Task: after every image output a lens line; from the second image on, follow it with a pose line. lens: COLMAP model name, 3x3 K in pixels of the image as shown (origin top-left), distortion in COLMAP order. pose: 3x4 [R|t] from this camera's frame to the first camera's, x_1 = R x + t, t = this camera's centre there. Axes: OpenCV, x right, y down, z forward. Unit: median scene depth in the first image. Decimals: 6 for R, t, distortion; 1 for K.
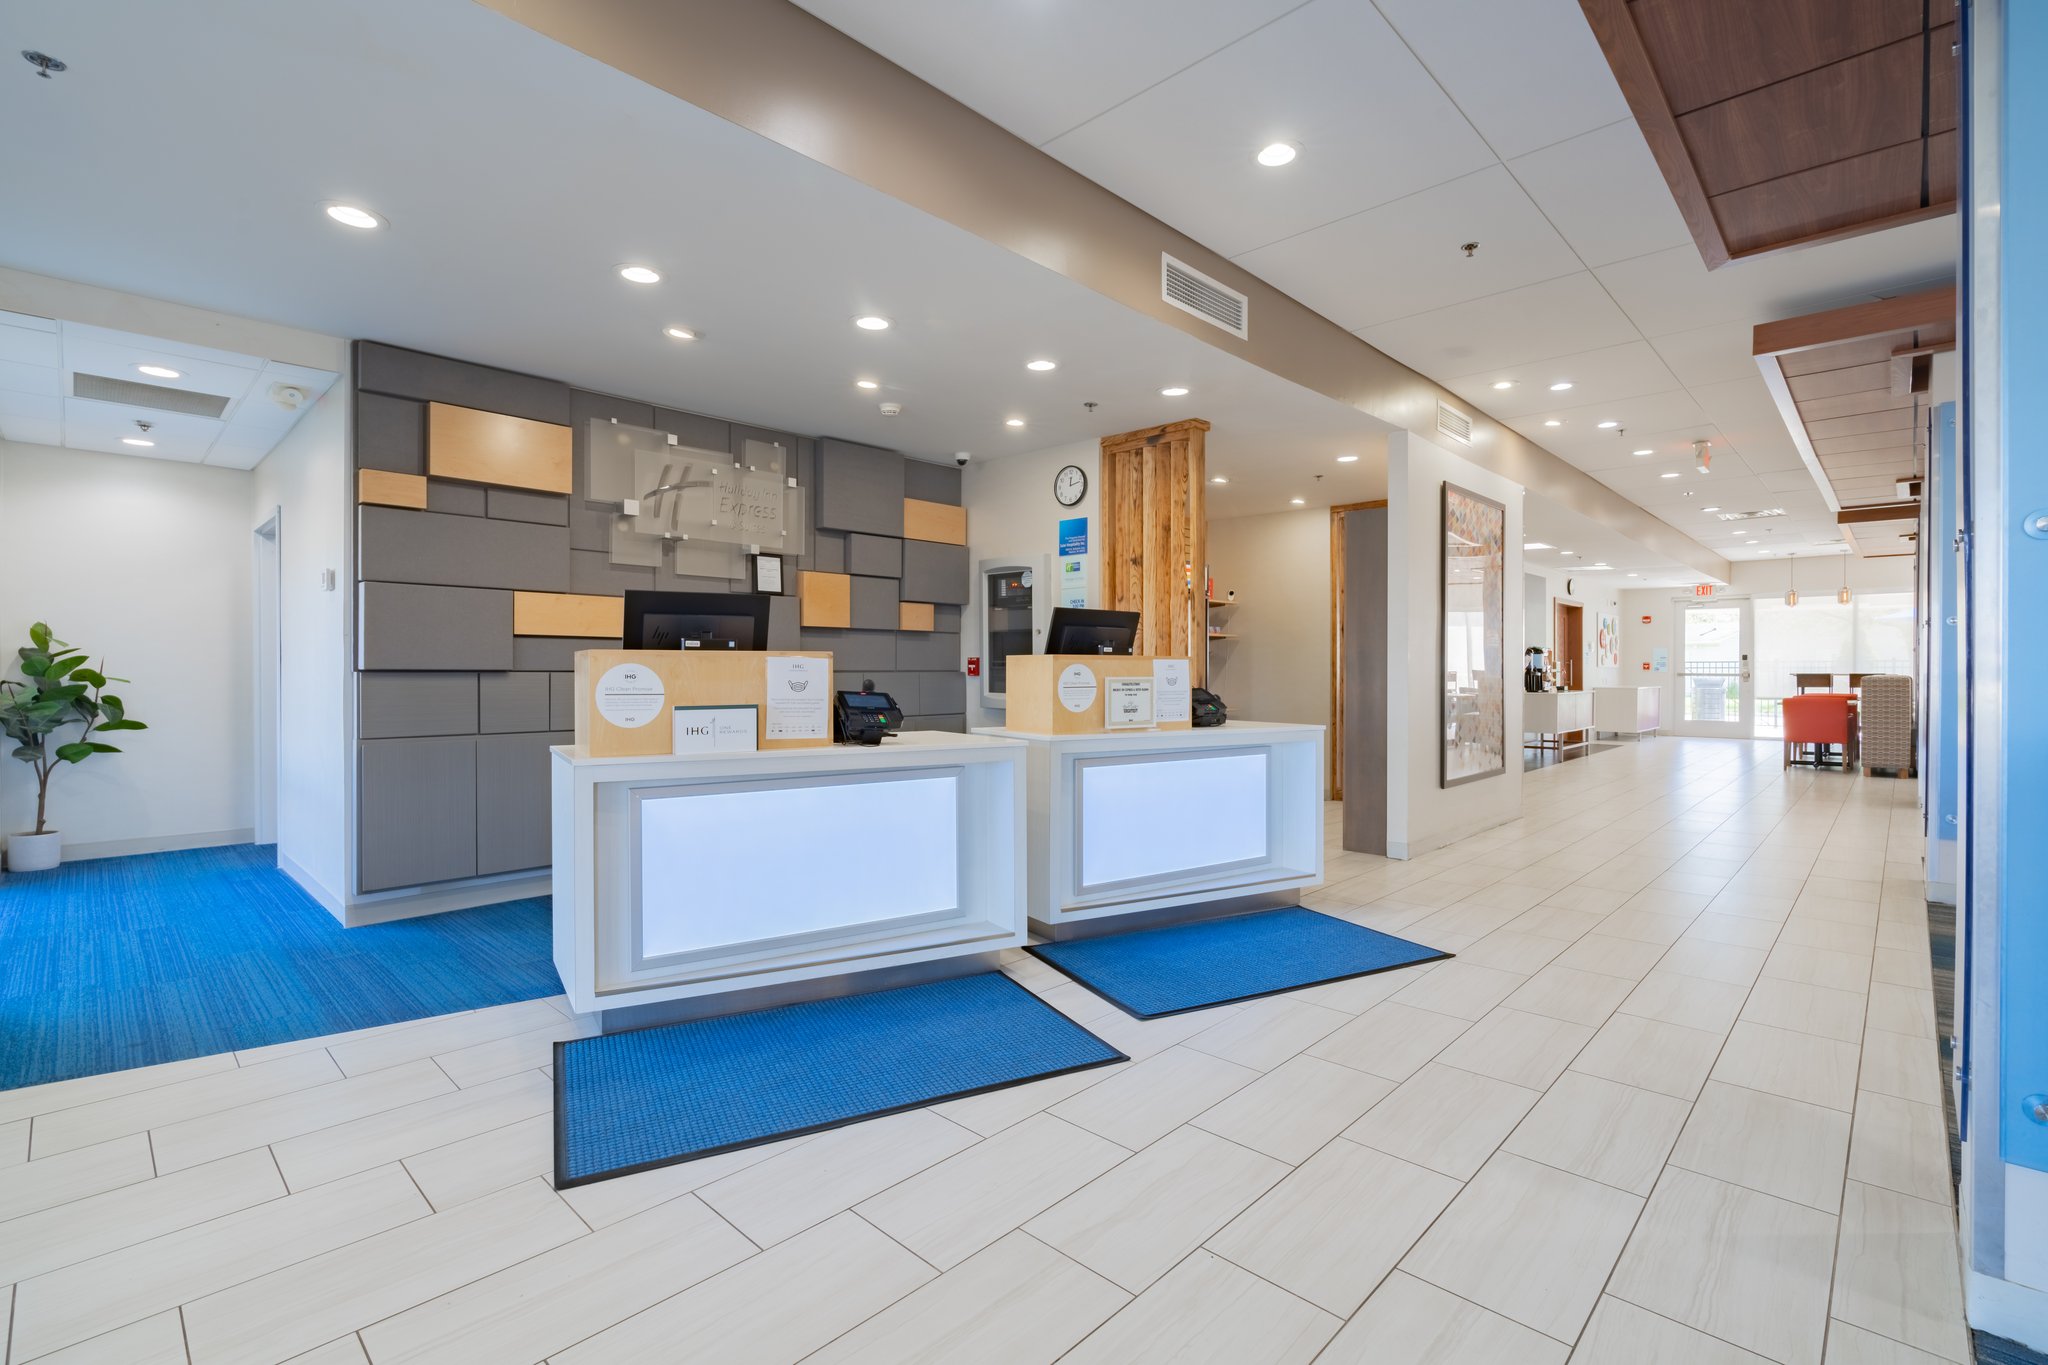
lens RADIAL K [[923.3, 0, 1016.6], [0, 923.3, 677.3], [0, 0, 1]] dist [-0.002357, -0.000164]
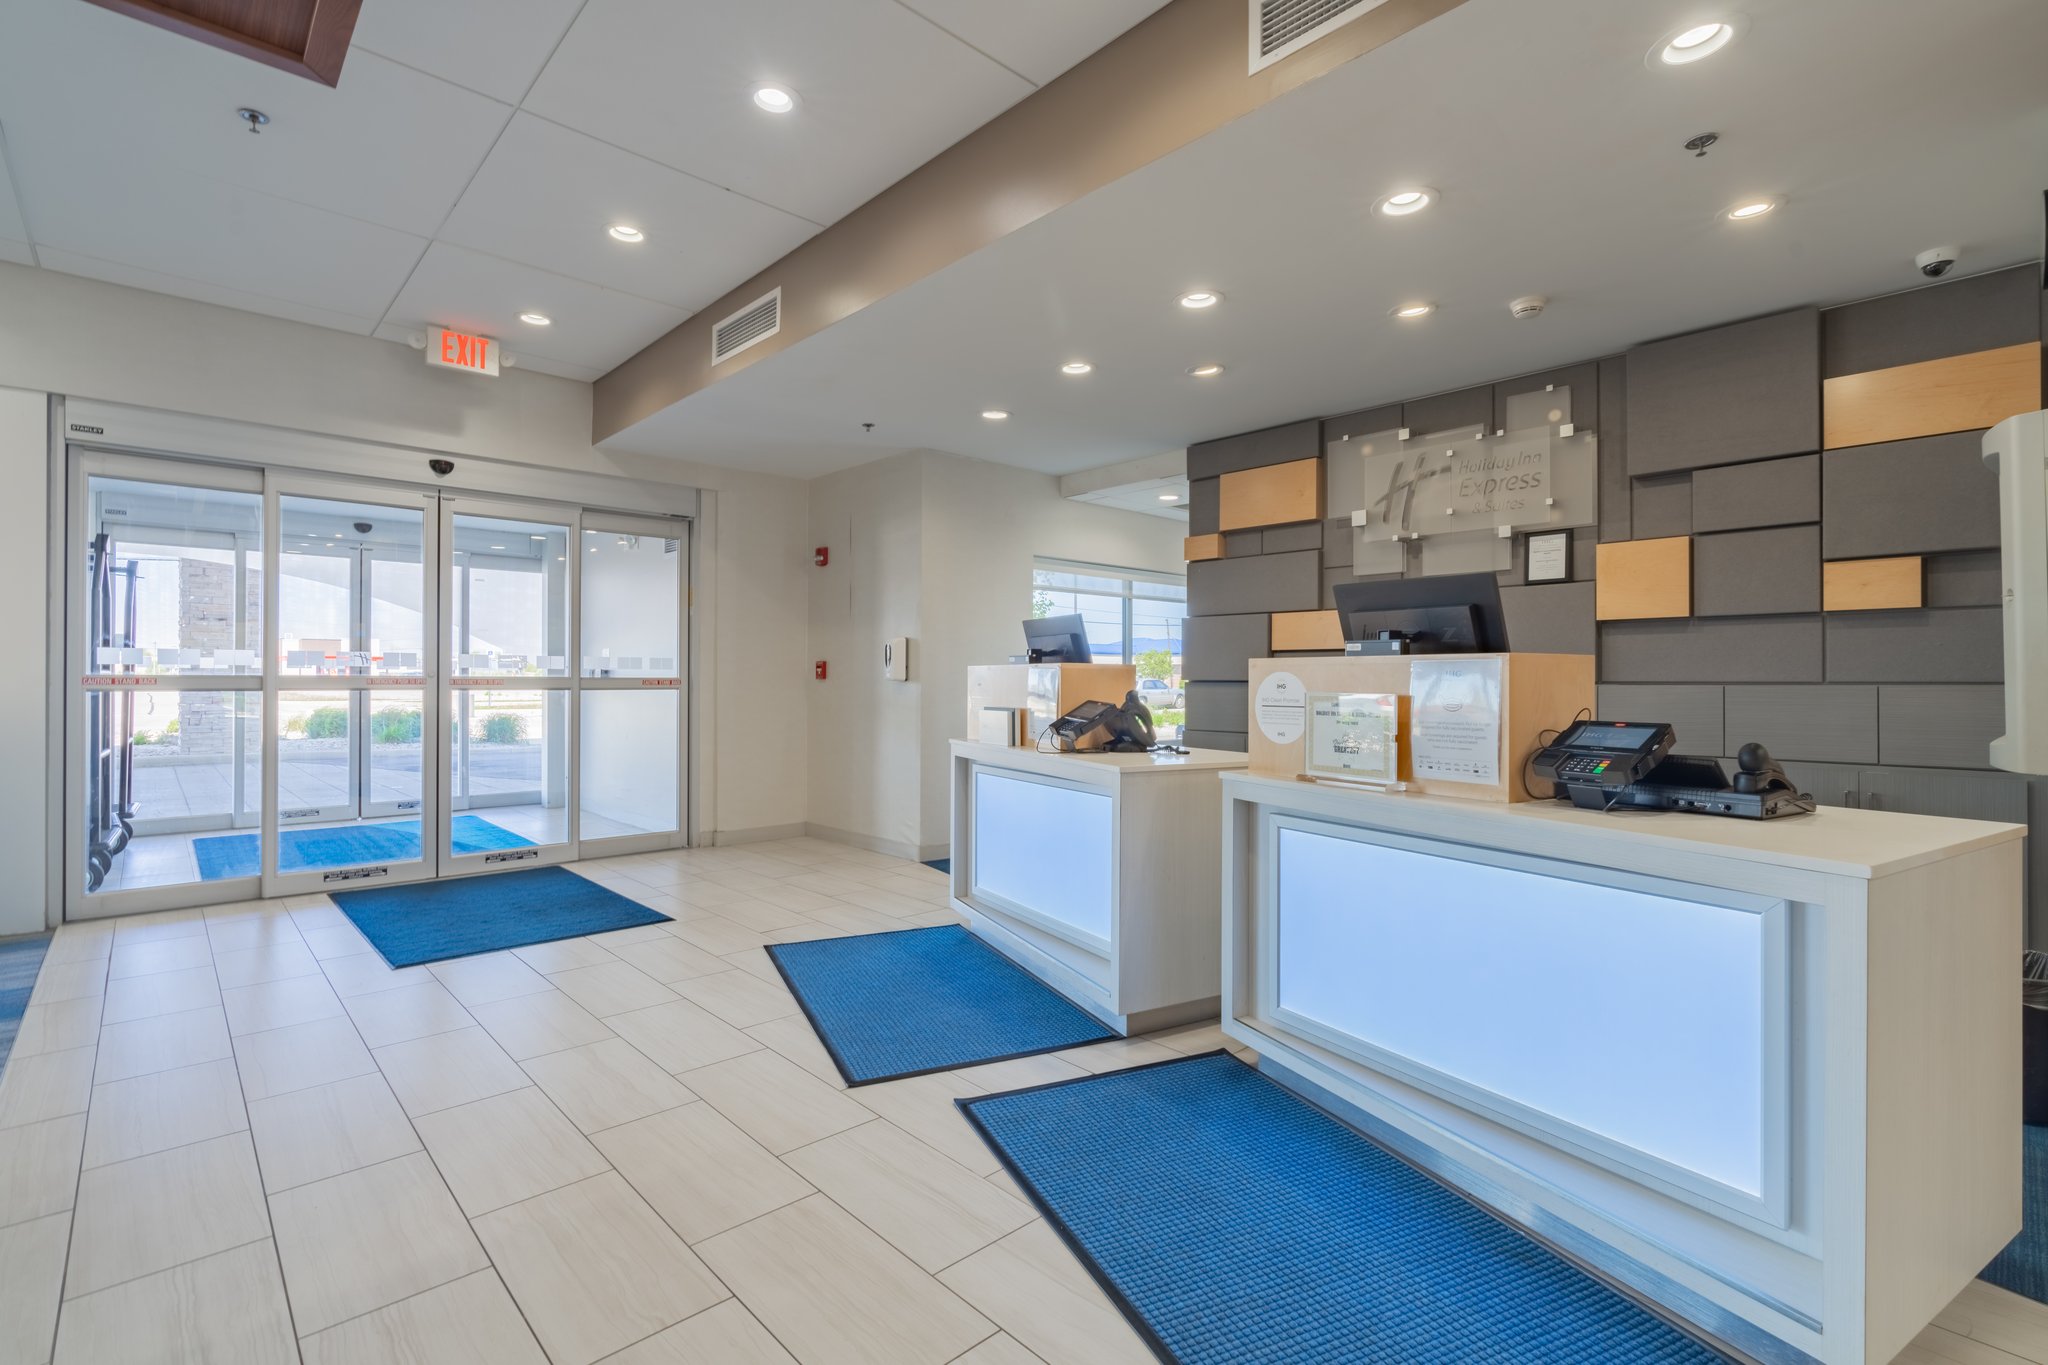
lens RADIAL K [[930.8, 0, 1026.4], [0, 930.8, 676.5], [0, 0, 1]] dist [-0.002365, 0.000536]
pose [[-0.044565, -0.004390, -0.998997, 0.570039], [-0.010217, 0.999940, -0.003938, -0.004675], [0.998954, 0.010031, -0.044607, 0.647013]]
